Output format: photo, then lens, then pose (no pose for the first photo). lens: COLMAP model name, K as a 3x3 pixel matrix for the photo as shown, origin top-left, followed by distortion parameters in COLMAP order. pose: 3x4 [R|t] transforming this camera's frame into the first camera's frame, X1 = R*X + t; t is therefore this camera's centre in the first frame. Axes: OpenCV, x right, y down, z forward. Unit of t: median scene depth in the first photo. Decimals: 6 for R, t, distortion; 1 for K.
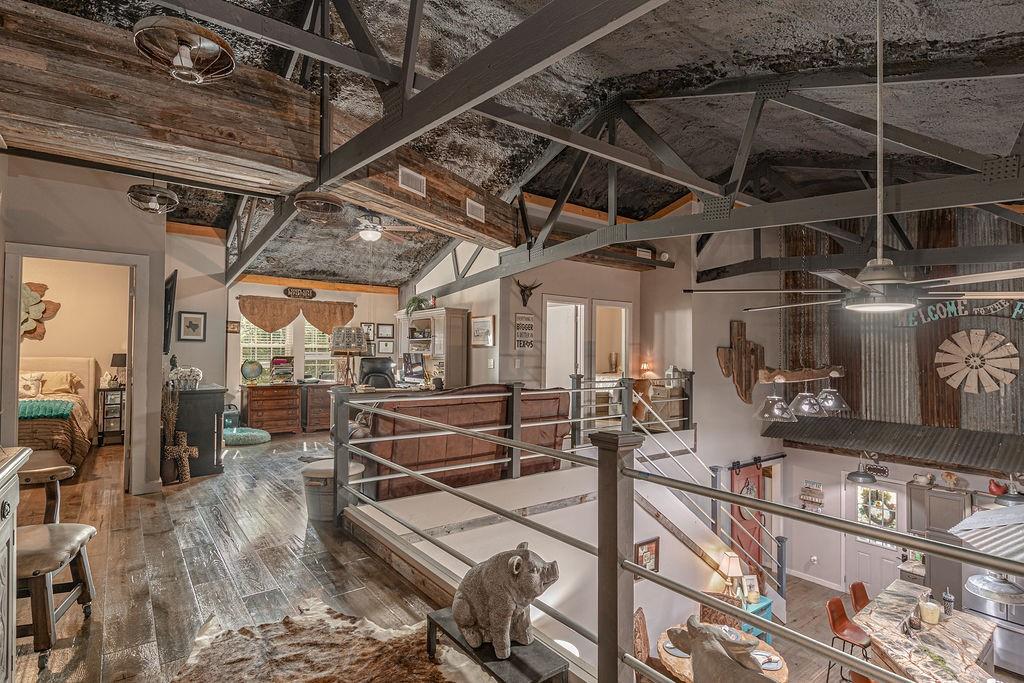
lens RADIAL K [[519.2, 0, 510.8], [0, 519.2, 337.9], [0, 0, 1]] dist [0.004463, 0.000284]
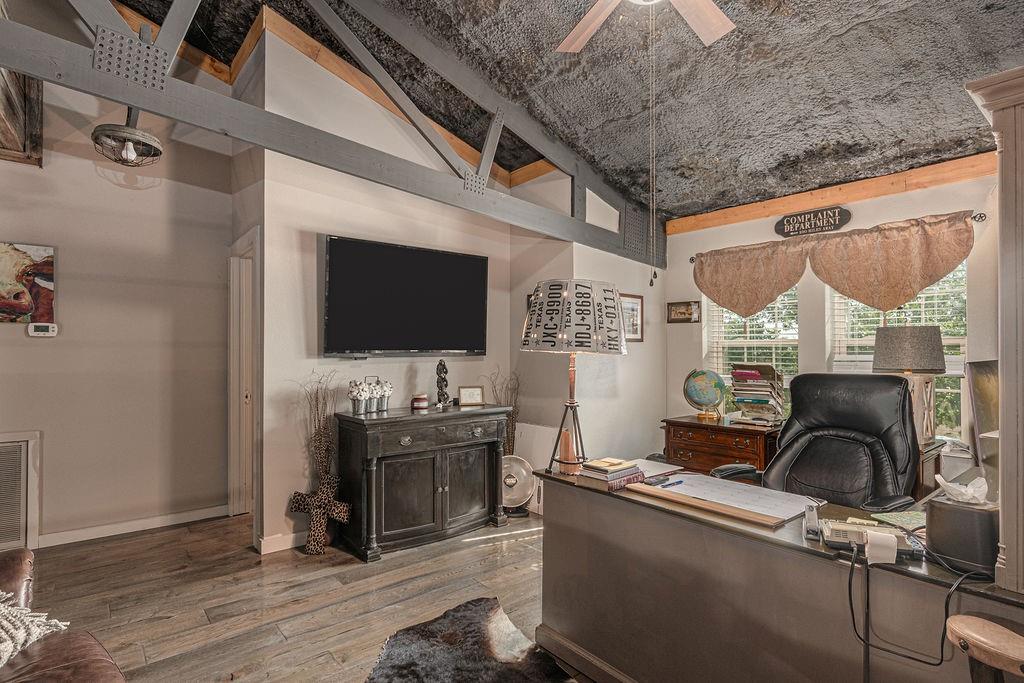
lens RADIAL K [[524.7, 0, 512.0], [0, 524.7, 341.5], [0, 0, 1]] dist [0.008116, 0.000858]
pose [[0.026590, -0.025547, -0.999320, 0.033001], [0.027773, 0.999306, -0.024808, 0.020042], [0.999261, -0.027094, 0.027282, 0.764655]]
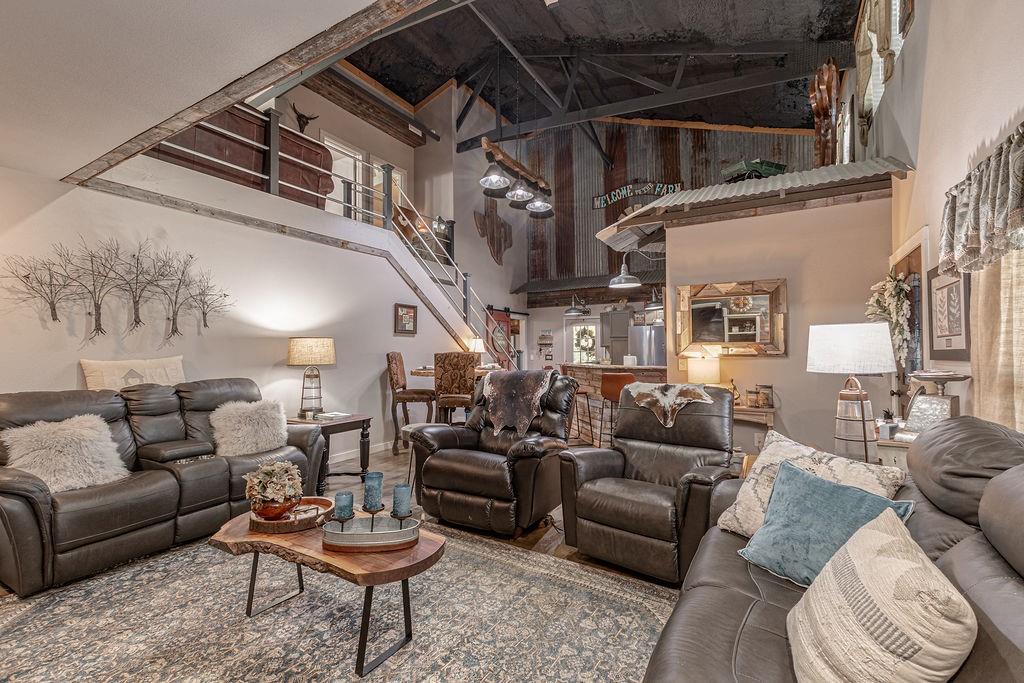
lens RADIAL K [[449.0, 0, 514.9], [0, 449.0, 345.6], [0, 0, 1]] dist [-0.002014, 0.000060]
pose [[0.923969, -0.012455, 0.382266, 0.067454], [0.010117, 0.999916, 0.008123, 0.345077], [-0.382335, -0.003638, 0.924017, -0.051675]]
